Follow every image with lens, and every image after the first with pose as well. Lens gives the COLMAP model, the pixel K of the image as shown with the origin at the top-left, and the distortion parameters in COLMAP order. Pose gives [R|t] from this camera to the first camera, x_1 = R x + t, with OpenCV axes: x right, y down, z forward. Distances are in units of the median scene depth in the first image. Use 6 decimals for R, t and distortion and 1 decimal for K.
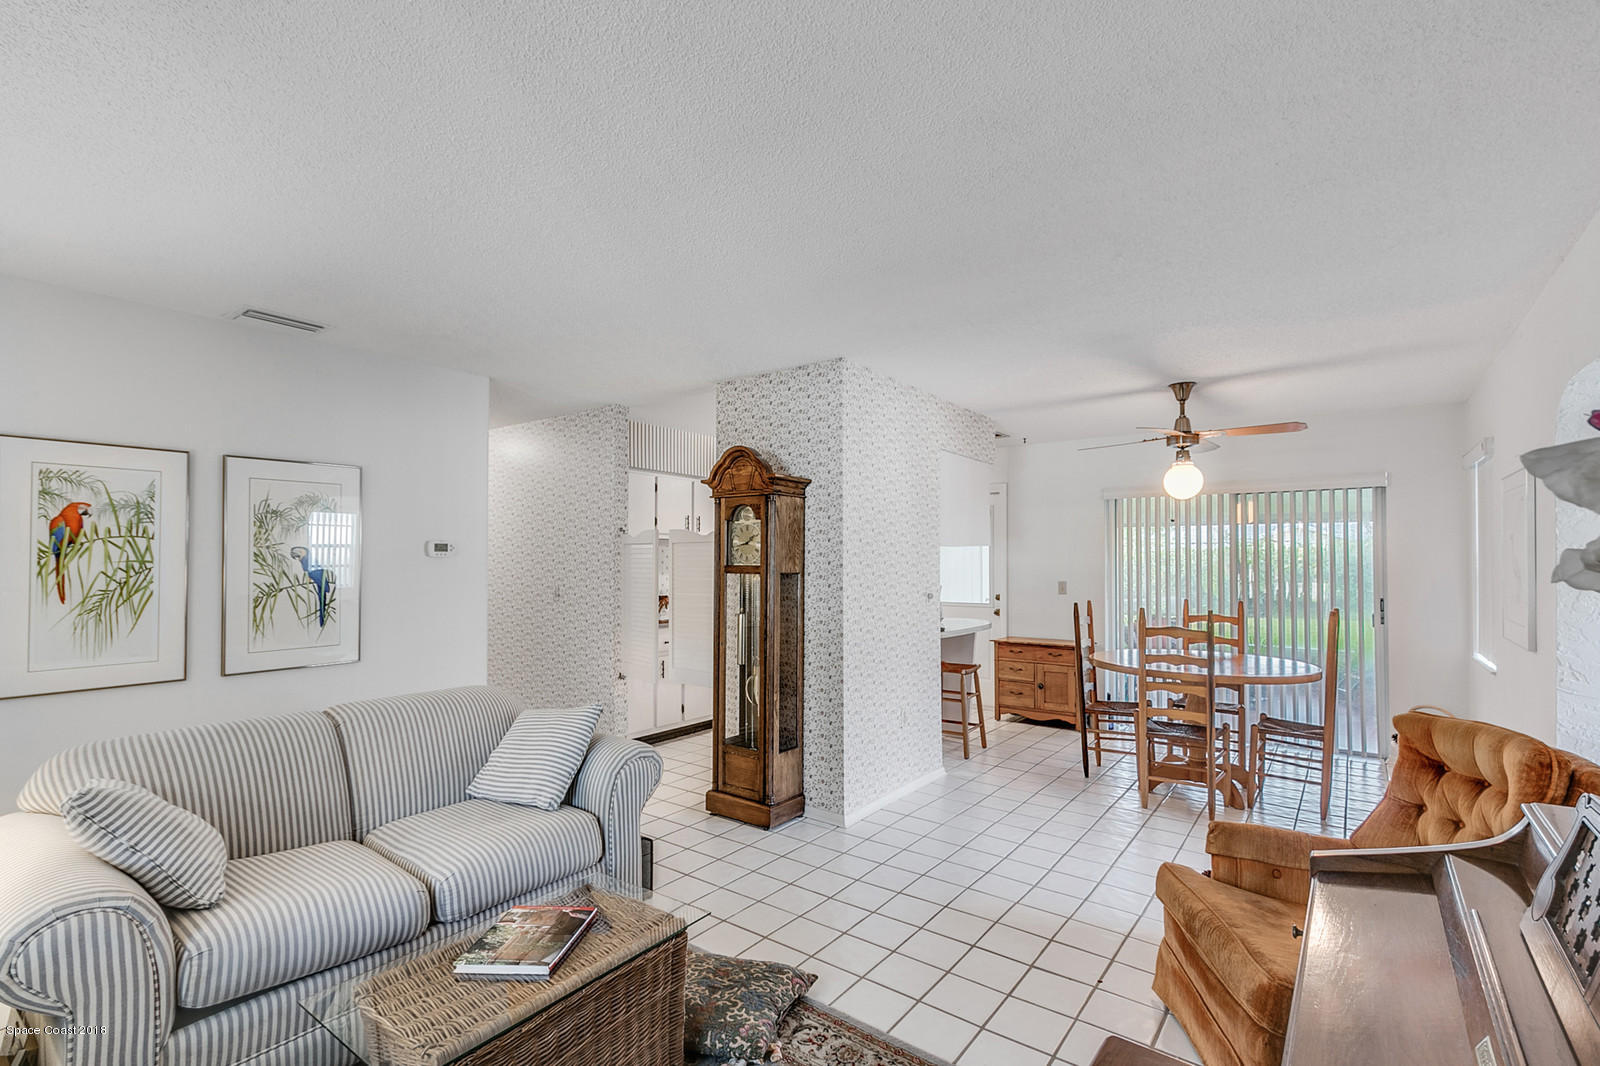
lens RADIAL K [[740.8, 0, 786.8], [0, 740.8, 552.3], [0, 0, 1]] dist [0.014365, 0.000135]
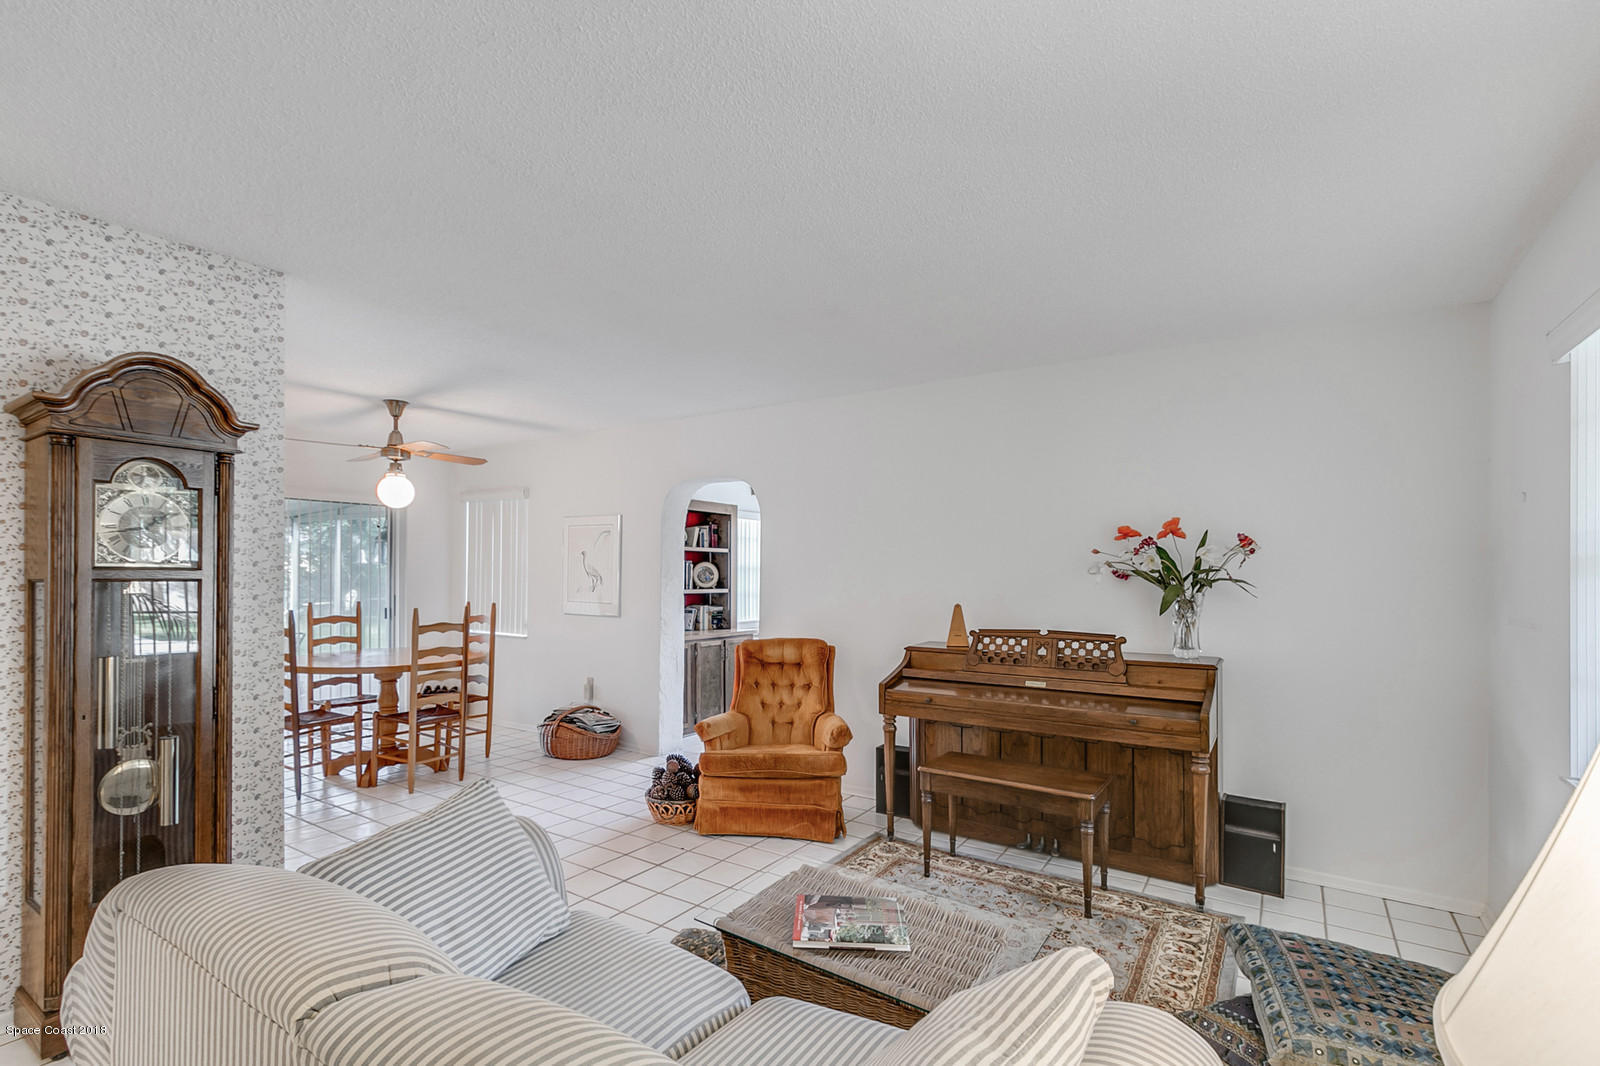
lens RADIAL K [[740.8, 0, 786.8], [0, 740.8, 552.3], [0, 0, 1]] dist [0.014365, 0.000135]
pose [[-0.055046, 0.026386, 0.998135, -0.509550], [-0.020333, 0.999414, -0.027542, 0.010390], [-0.998277, -0.021811, -0.054477, 0.421781]]
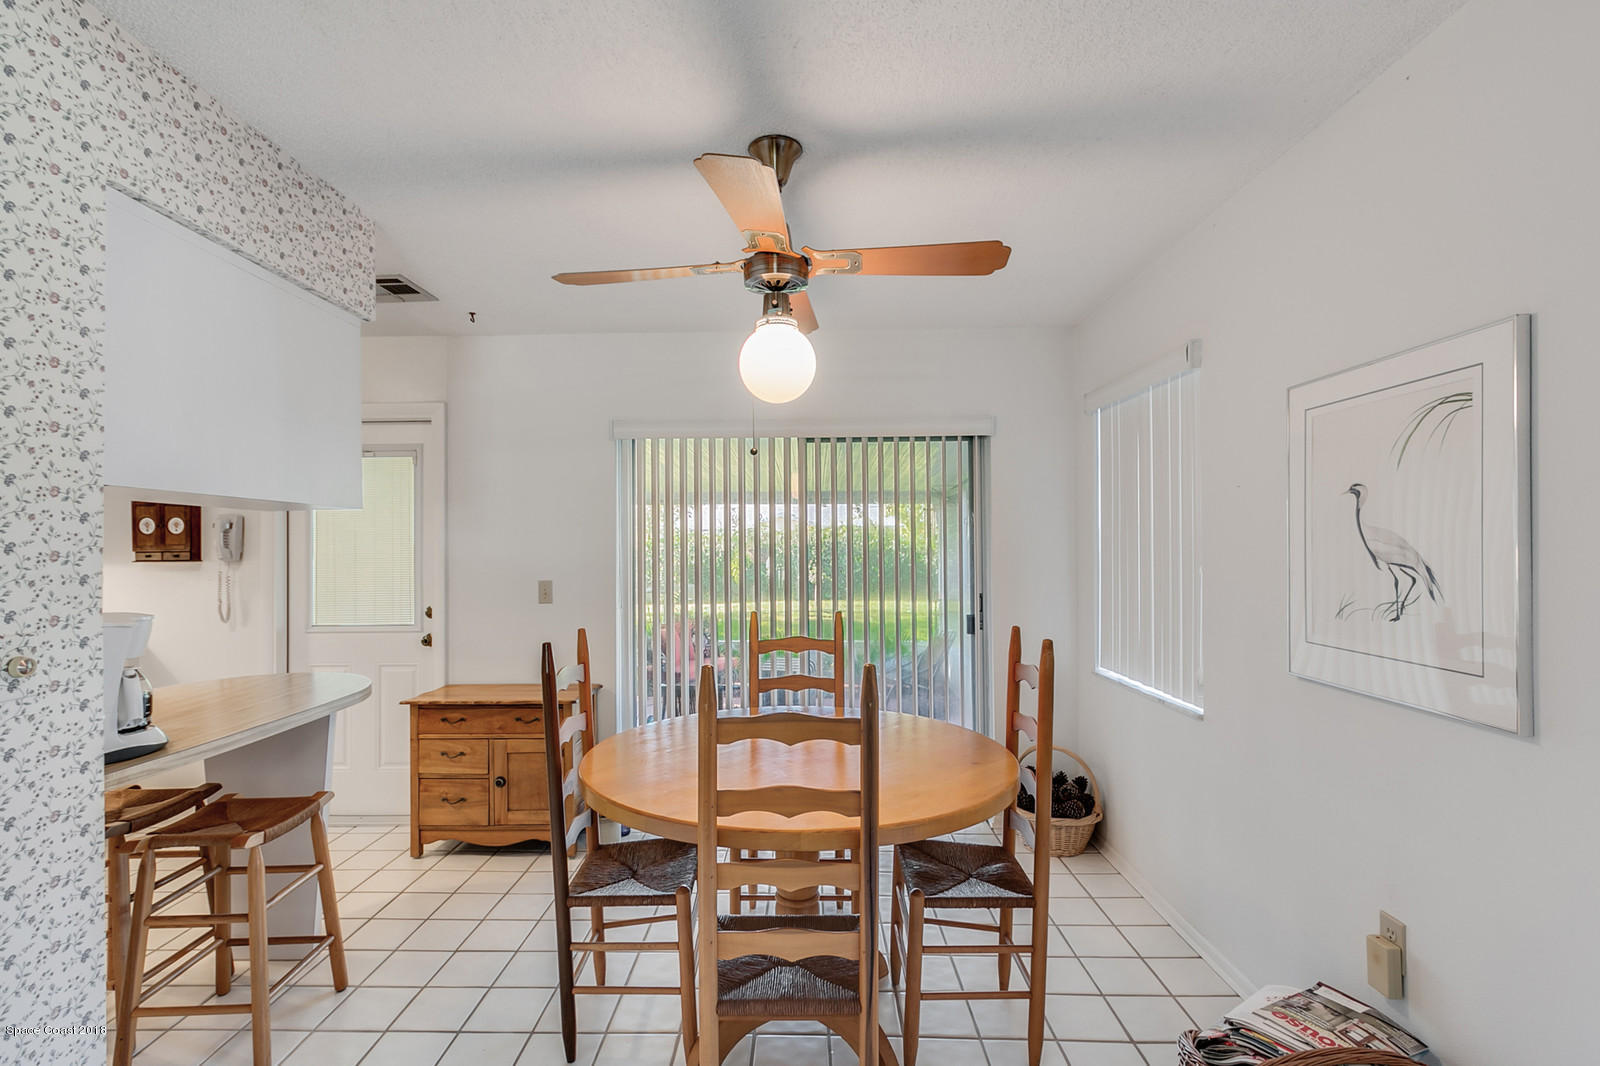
lens RADIAL K [[740.8, 0, 786.8], [0, 740.8, 552.3], [0, 0, 1]] dist [0.014365, 0.000135]
pose [[0.807952, -0.008175, 0.589191, 0.236435], [-0.001652, 0.999868, 0.016138, 0.010051], [-0.589245, -0.014012, 0.807833, 0.548045]]
